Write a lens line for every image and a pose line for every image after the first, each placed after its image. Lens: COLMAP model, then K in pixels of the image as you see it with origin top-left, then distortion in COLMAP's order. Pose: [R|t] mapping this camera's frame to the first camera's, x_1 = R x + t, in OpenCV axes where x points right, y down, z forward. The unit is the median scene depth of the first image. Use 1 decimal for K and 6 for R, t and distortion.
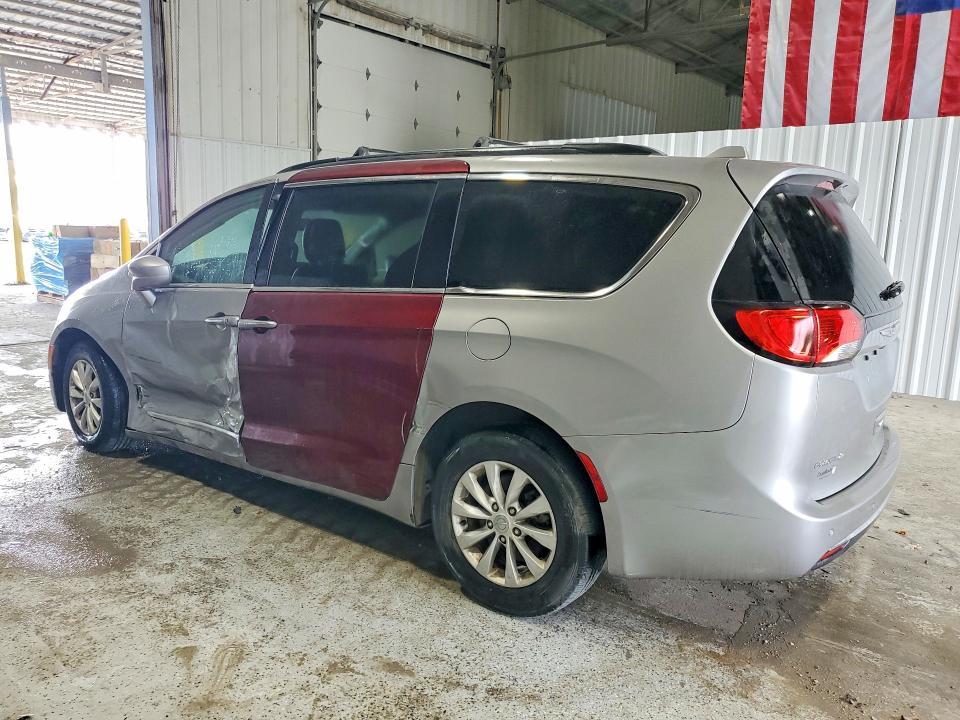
lens RADIAL K [[779.7, 0, 480.0], [0, 779.7, 360.7], [0, 0, 1]] dist [0.007000, -0.019961]
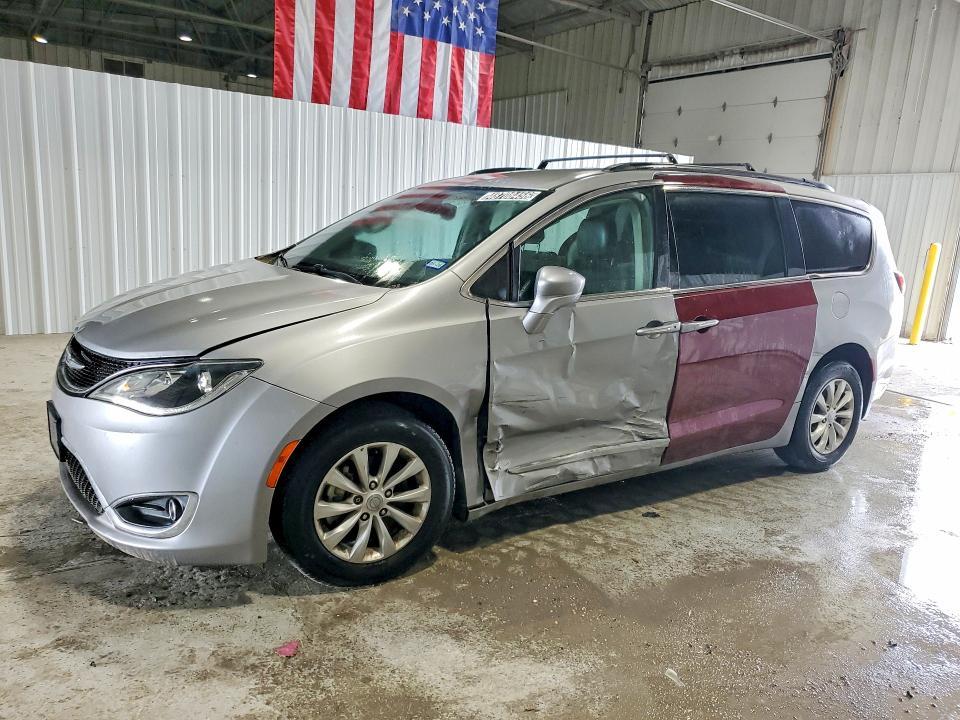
lens RADIAL K [[719.9, 0, 480.3], [0, 719.9, 362.9], [0, 0, 1]] dist [0.008337, -0.002805]
pose [[0.337573, -0.205766, 0.918534, -0.747192], [0.109545, 0.977772, 0.178777, -0.118269], [-0.934903, 0.040271, 0.352610, 0.544557]]
